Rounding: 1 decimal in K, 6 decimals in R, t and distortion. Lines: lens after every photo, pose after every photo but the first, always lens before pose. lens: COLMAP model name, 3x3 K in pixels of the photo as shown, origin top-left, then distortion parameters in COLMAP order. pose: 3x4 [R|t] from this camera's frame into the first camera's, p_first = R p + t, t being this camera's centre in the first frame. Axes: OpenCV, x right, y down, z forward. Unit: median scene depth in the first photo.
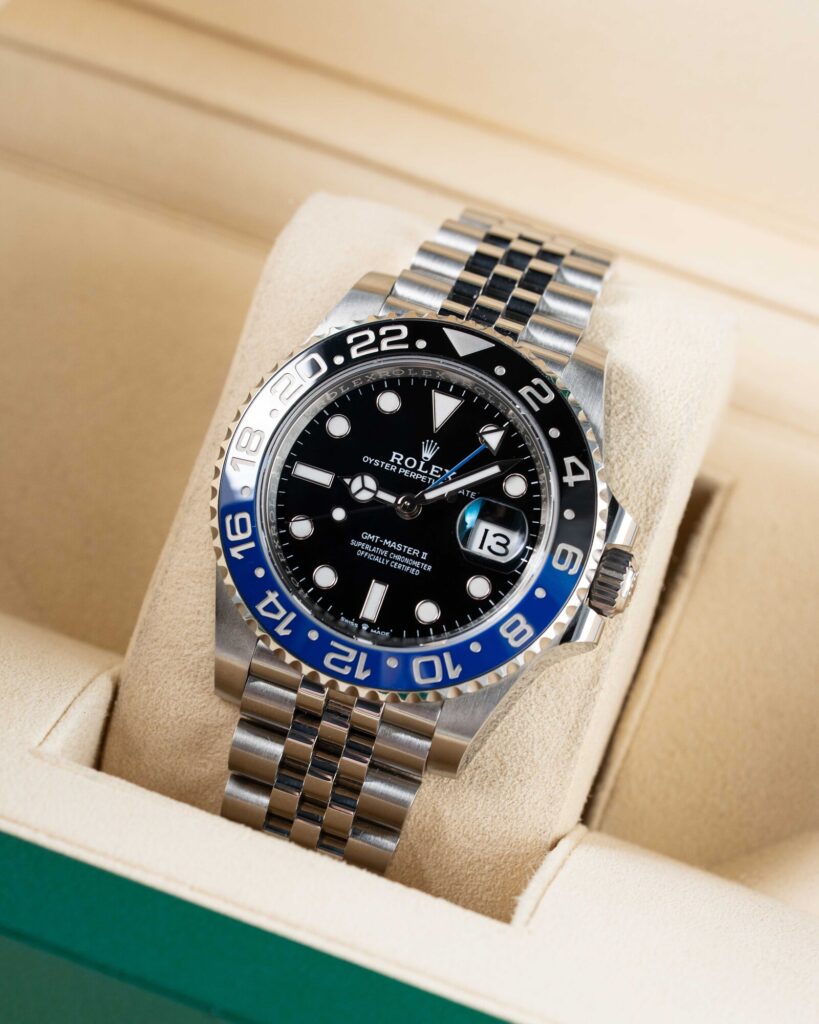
lens RADIAL K [[5224.6, 0, 409.7], [0, 5224.6, 513.1], [0, 0, 1]] dist [-0.095977, 0.000000]
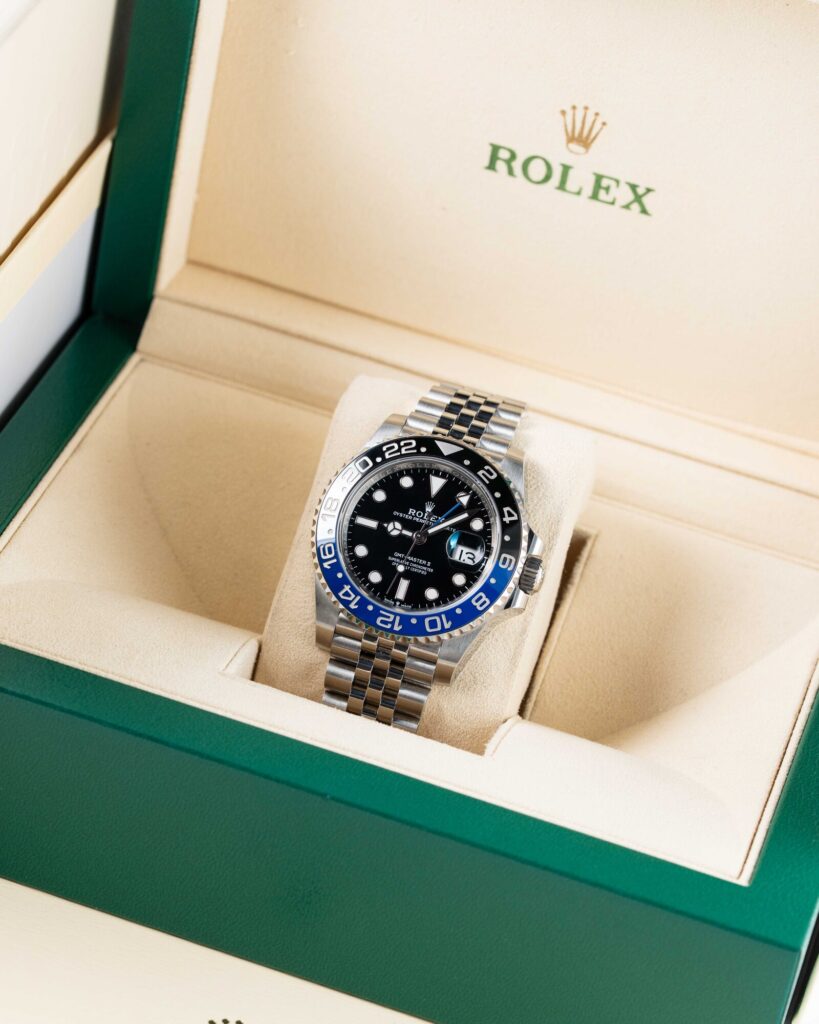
lens RADIAL K [[5224.6, 0, 409.4], [0, 5224.6, 511.6], [0, 0, 1]] dist [-0.095977, 0.000000]
pose [[0.999367, -0.029772, 0.019495, -0.038636], [0.031133, 0.996798, -0.073655, 0.122878], [-0.017240, 0.074216, 0.997093, -0.818410]]
